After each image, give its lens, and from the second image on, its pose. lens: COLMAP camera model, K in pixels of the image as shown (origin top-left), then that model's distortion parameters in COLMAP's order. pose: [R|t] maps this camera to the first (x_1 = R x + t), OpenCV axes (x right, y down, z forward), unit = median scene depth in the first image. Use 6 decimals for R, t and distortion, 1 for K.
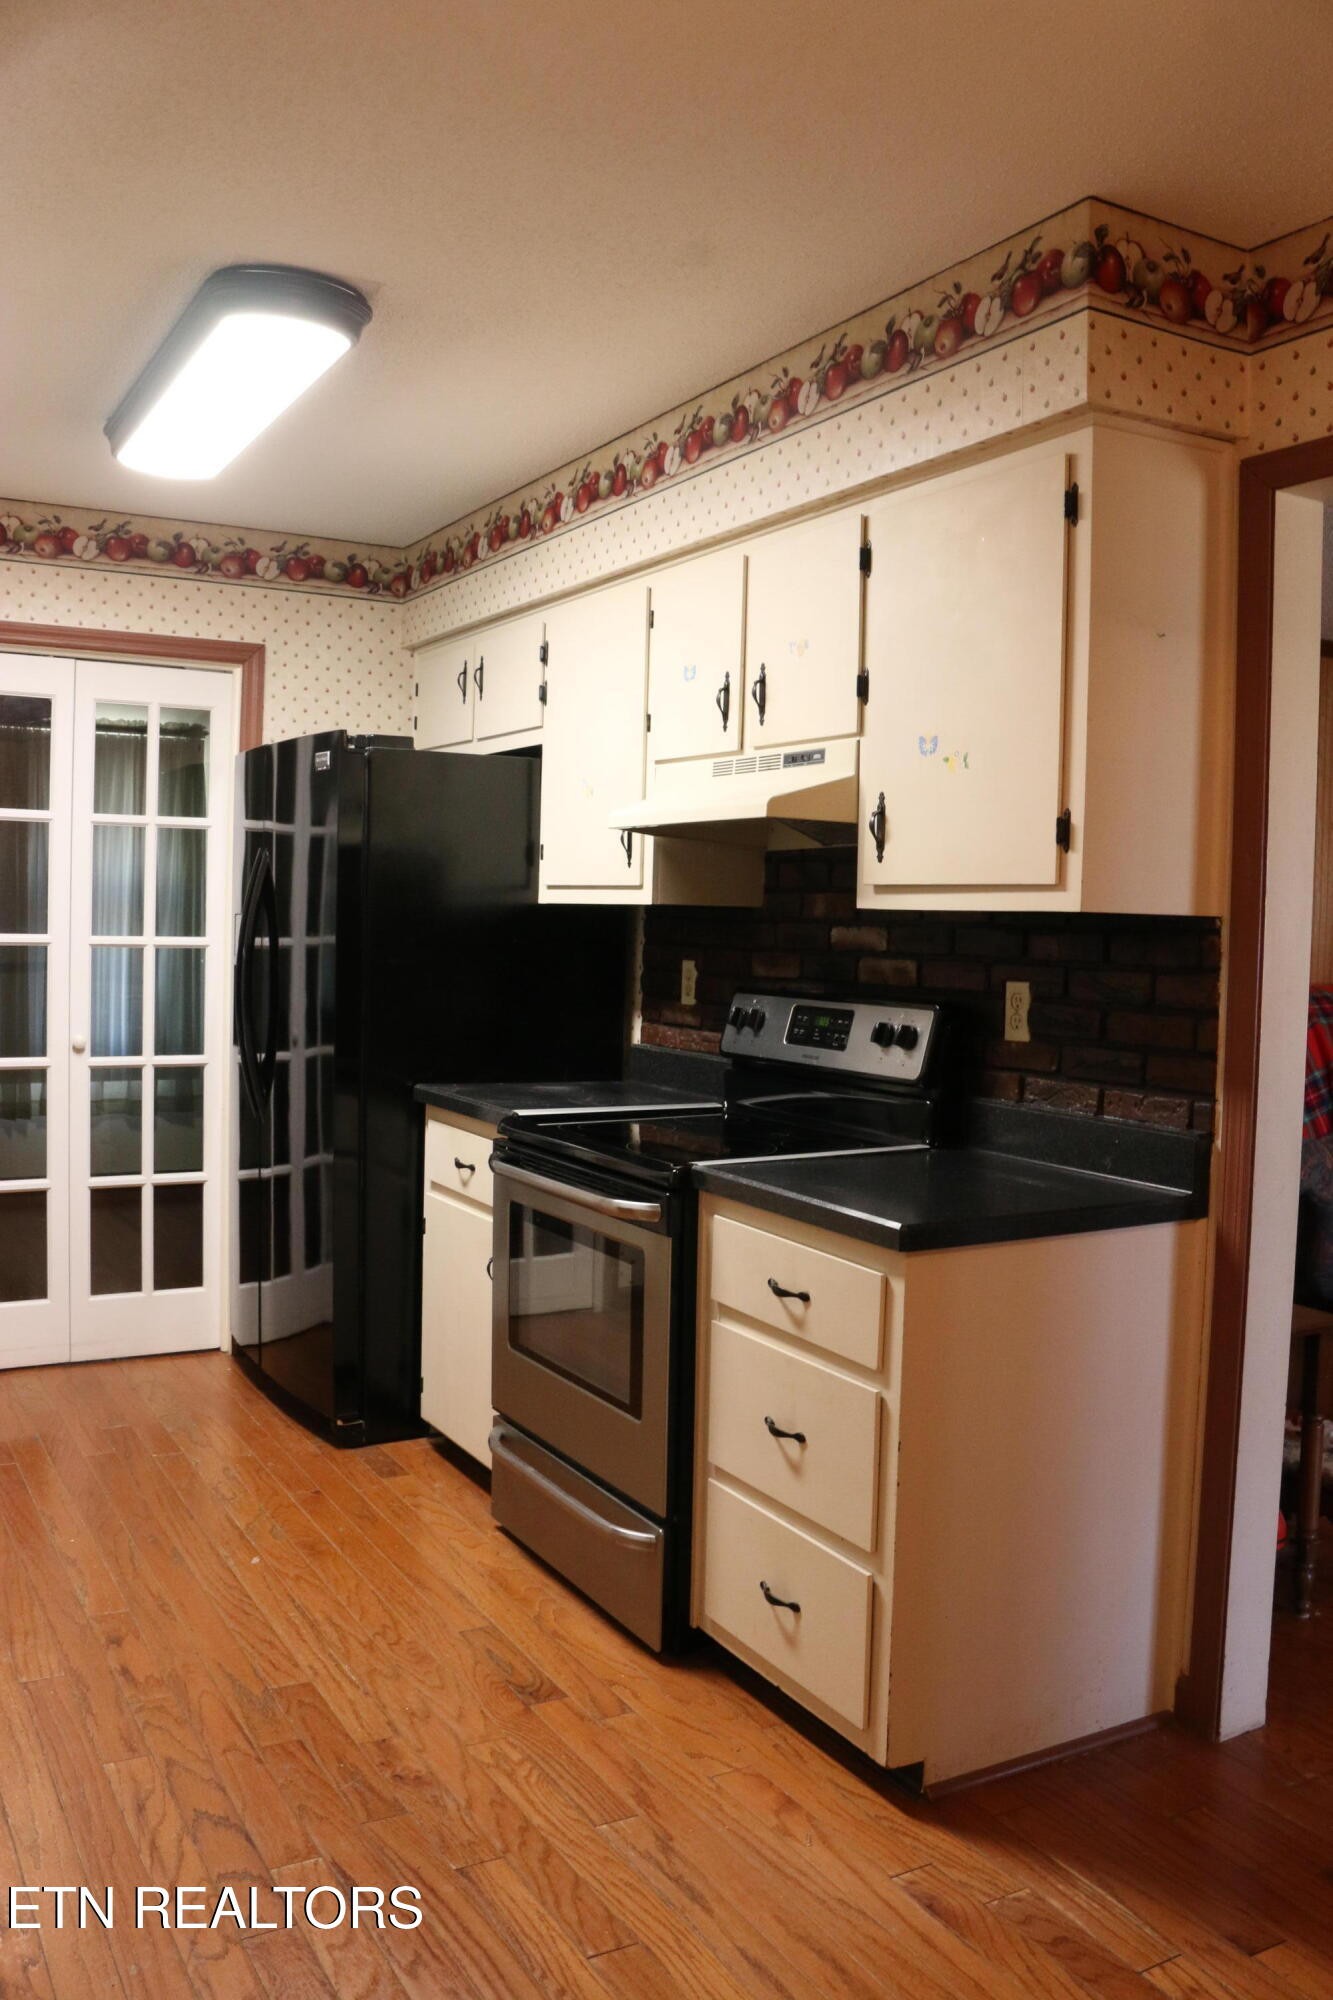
lens RADIAL K [[1646.2, 0, 688.3], [0, 1646.2, 994.0], [0, 0, 1]] dist [-0.159915, 0.134559]
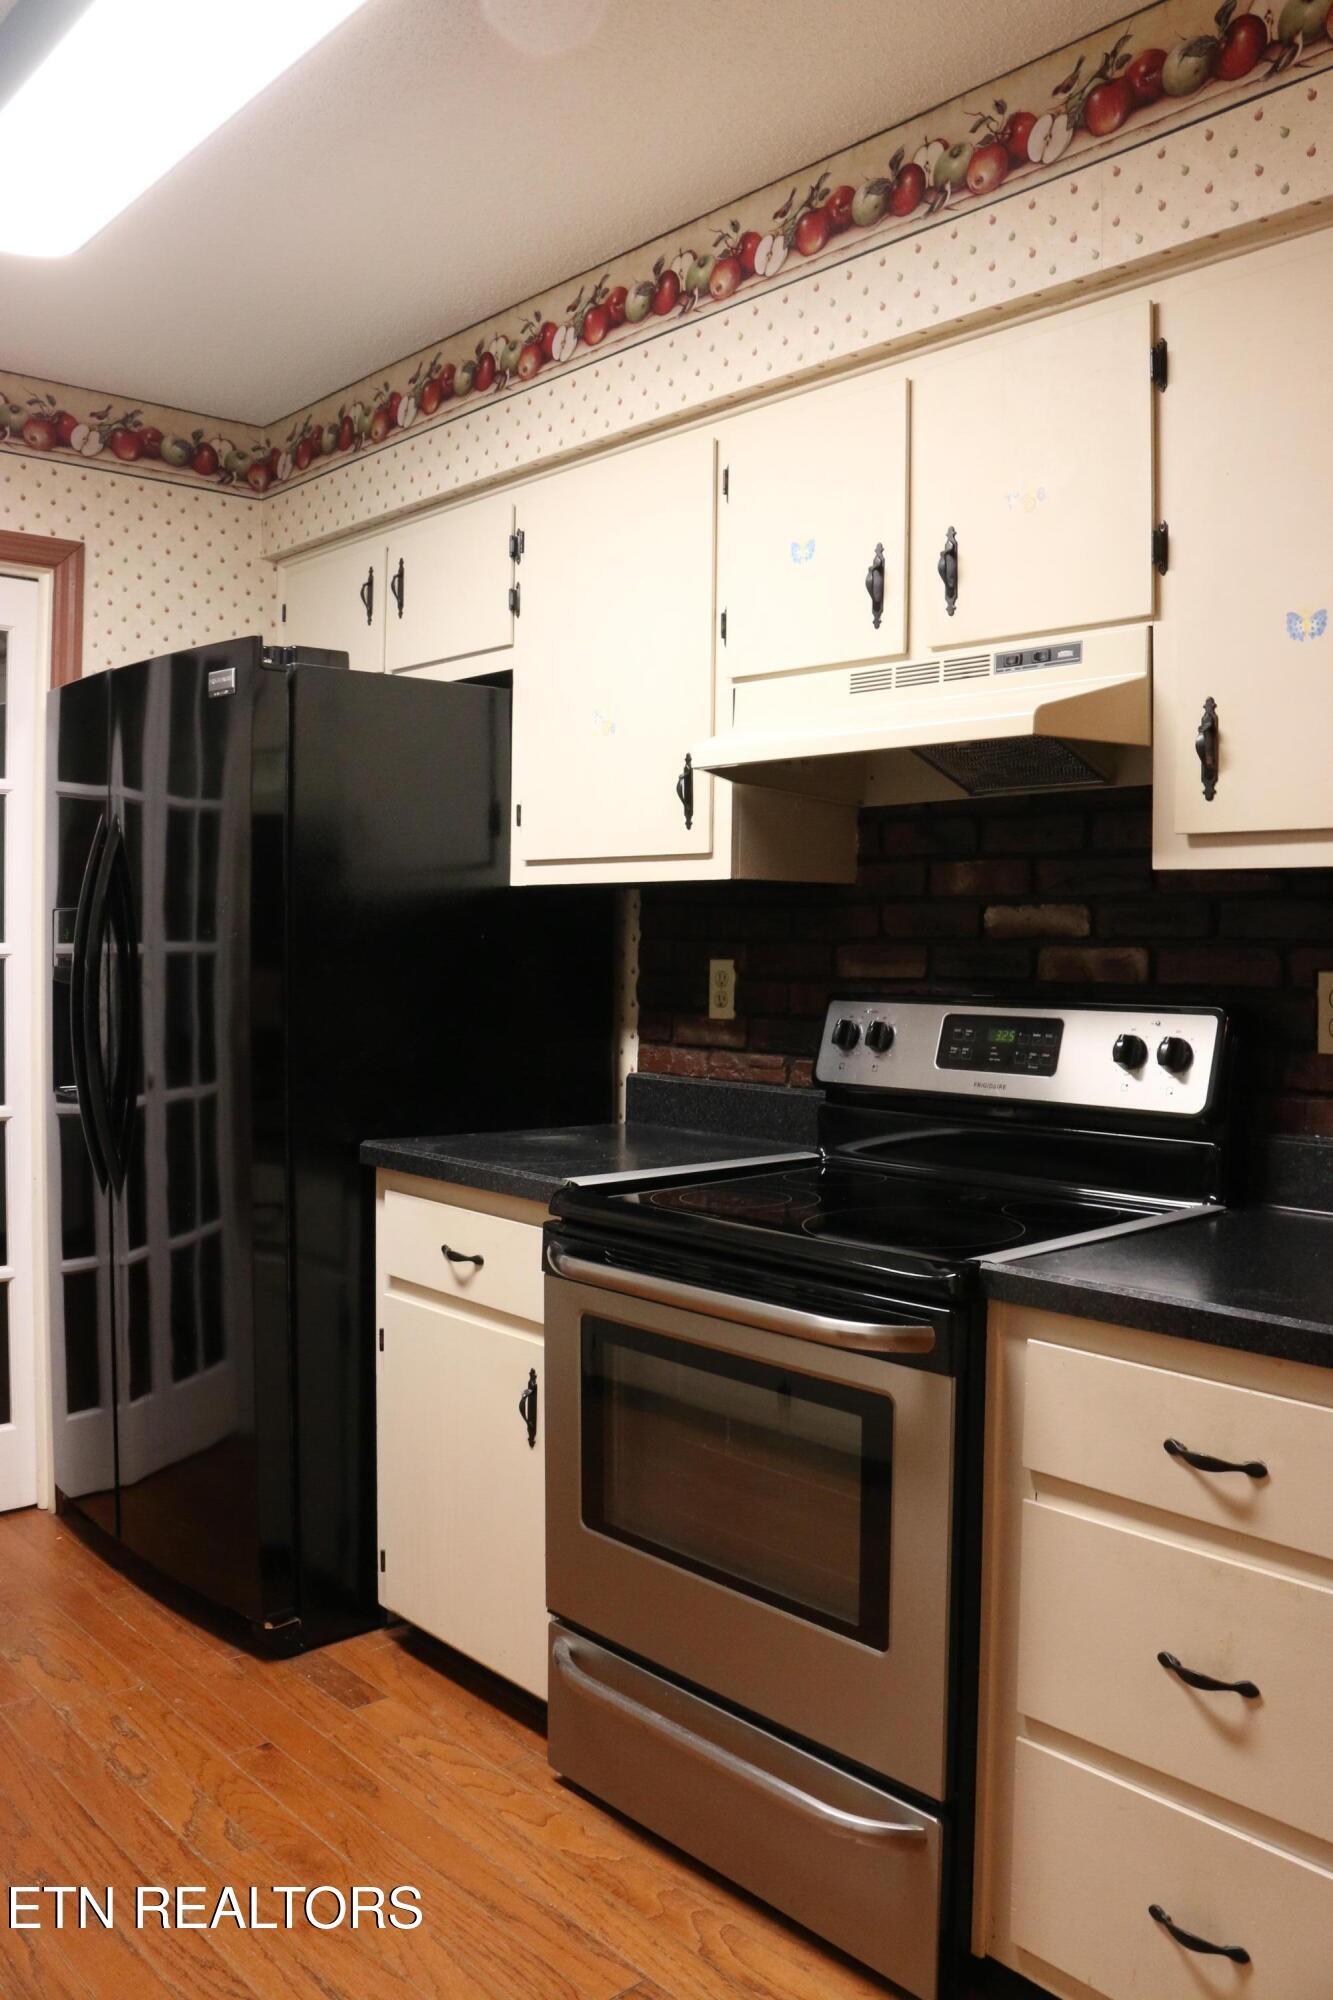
lens RADIAL K [[1646.2, 0, 688.3], [0, 1646.2, 994.0], [0, 0, 1]] dist [-0.159915, 0.134559]
pose [[0.979171, -0.022980, 0.201734, -0.181107], [0.024697, 0.999677, -0.006000, -0.000675], [-0.201531, 0.010858, 0.979422, 0.298116]]
